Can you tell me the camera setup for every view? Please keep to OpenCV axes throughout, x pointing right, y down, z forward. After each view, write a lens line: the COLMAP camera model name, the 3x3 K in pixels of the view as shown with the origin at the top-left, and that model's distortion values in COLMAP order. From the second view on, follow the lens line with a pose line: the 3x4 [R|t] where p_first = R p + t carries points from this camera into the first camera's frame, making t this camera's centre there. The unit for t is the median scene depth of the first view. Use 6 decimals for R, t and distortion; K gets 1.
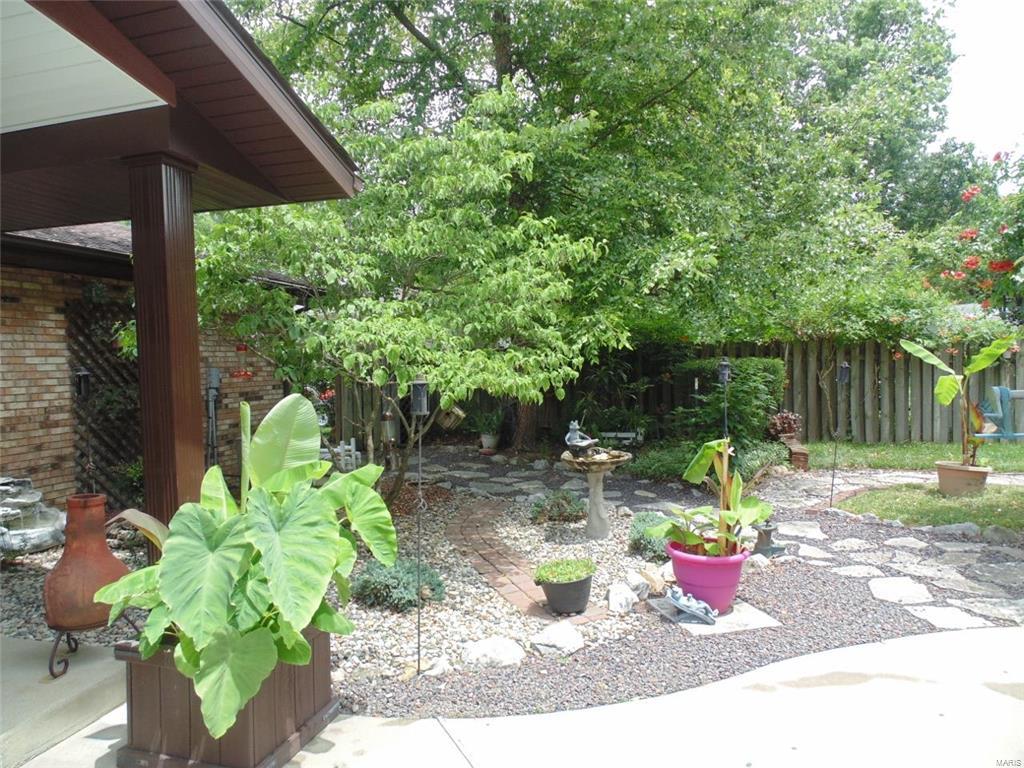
lens RADIAL K [[677.9, 0, 510.3], [0, 677.9, 380.0], [0, 0, 1]] dist [-0.011016, -0.005501]
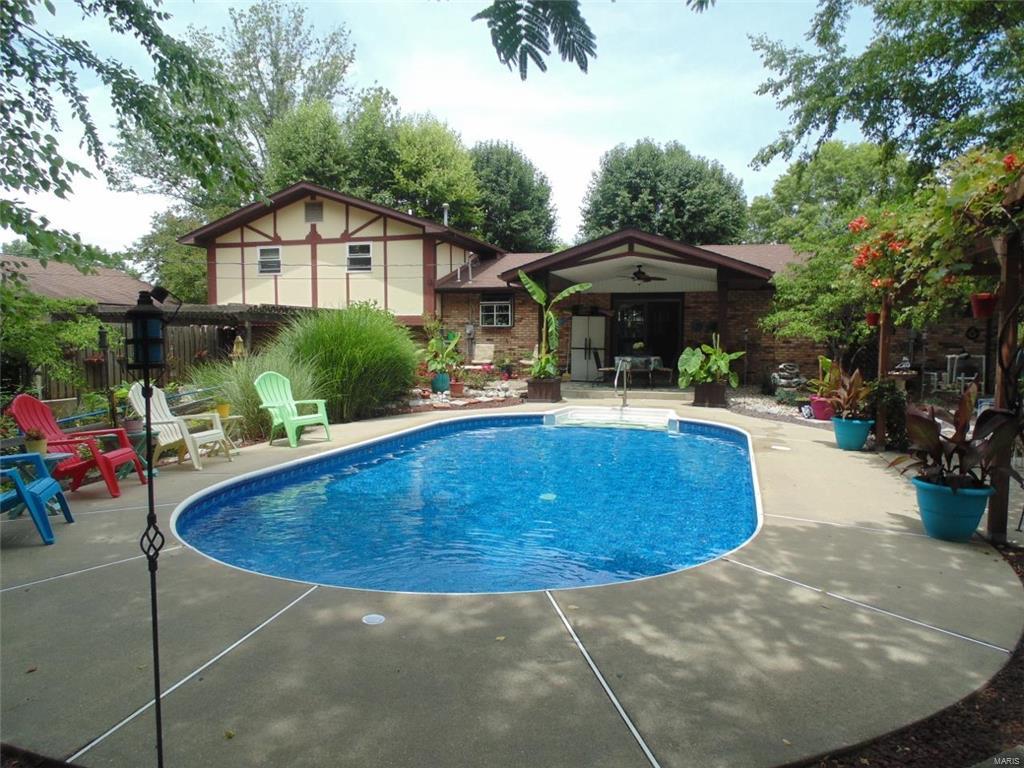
lens RADIAL K [[677.9, 0, 517.8], [0, 677.9, 384.8], [0, 0, 1]] dist [-0.011016, -0.005501]
pose [[-0.061287, 0.090648, -0.993995, 2.087507], [-0.032379, 0.995163, 0.092751, 0.002198], [0.997595, 0.037869, -0.058055, -0.008066]]
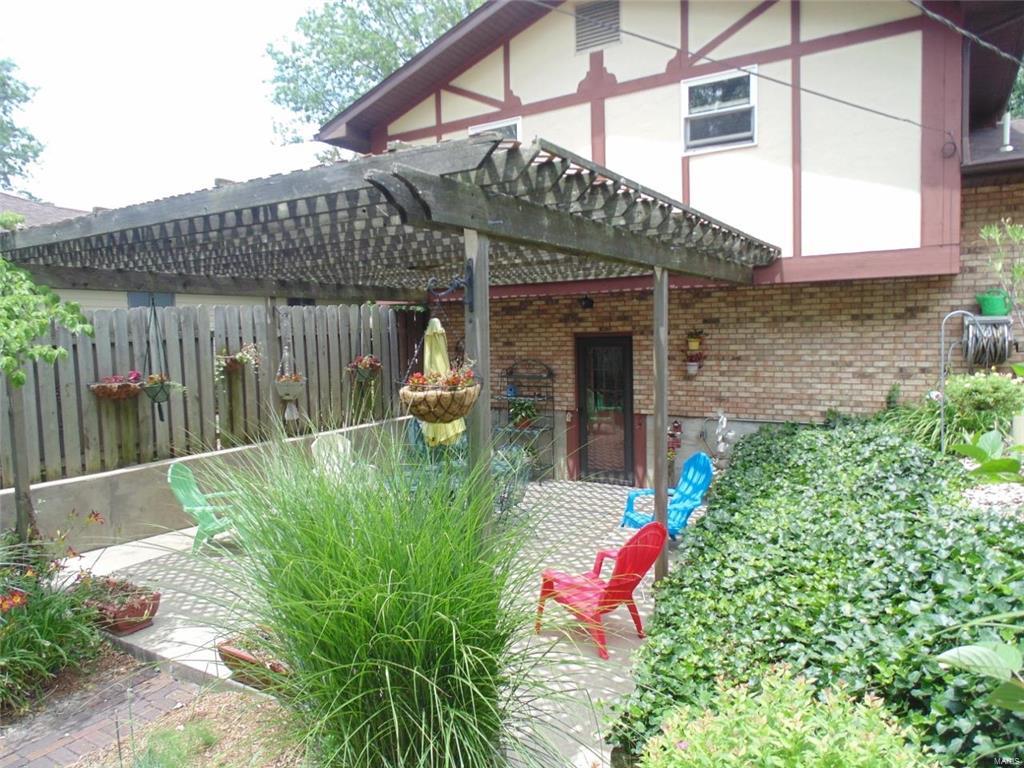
lens RADIAL K [[677.9, 0, 516.8], [0, 677.9, 386.9], [0, 0, 1]] dist [-0.011016, -0.005501]
pose [[-0.320843, 0.104087, -0.941395, 0.281108], [0.002127, 0.994020, 0.109181, 0.091490], [0.947130, 0.033027, -0.319146, -0.887888]]
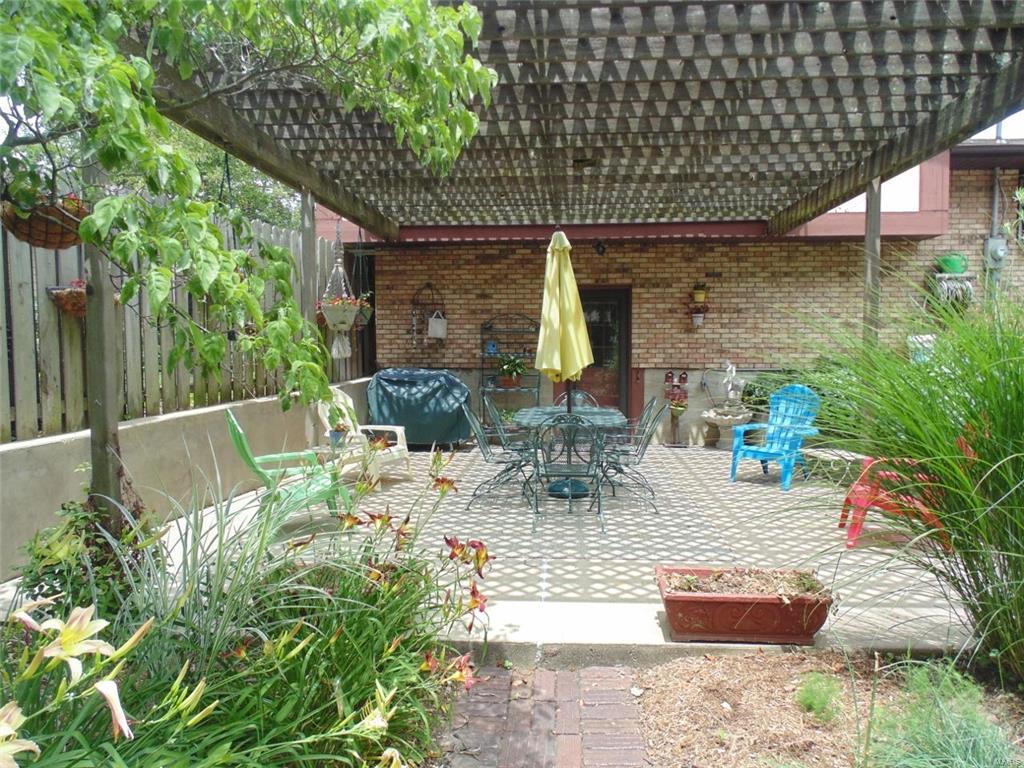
lens RADIAL K [[677.9, 0, 511.0], [0, 677.9, 384.8], [0, 0, 1]] dist [-0.011016, -0.005501]
pose [[0.150603, 0.076330, -0.985643, 0.205927], [-0.029956, 0.996909, 0.072625, 0.248666], [0.988140, 0.018589, 0.152424, -1.587704]]
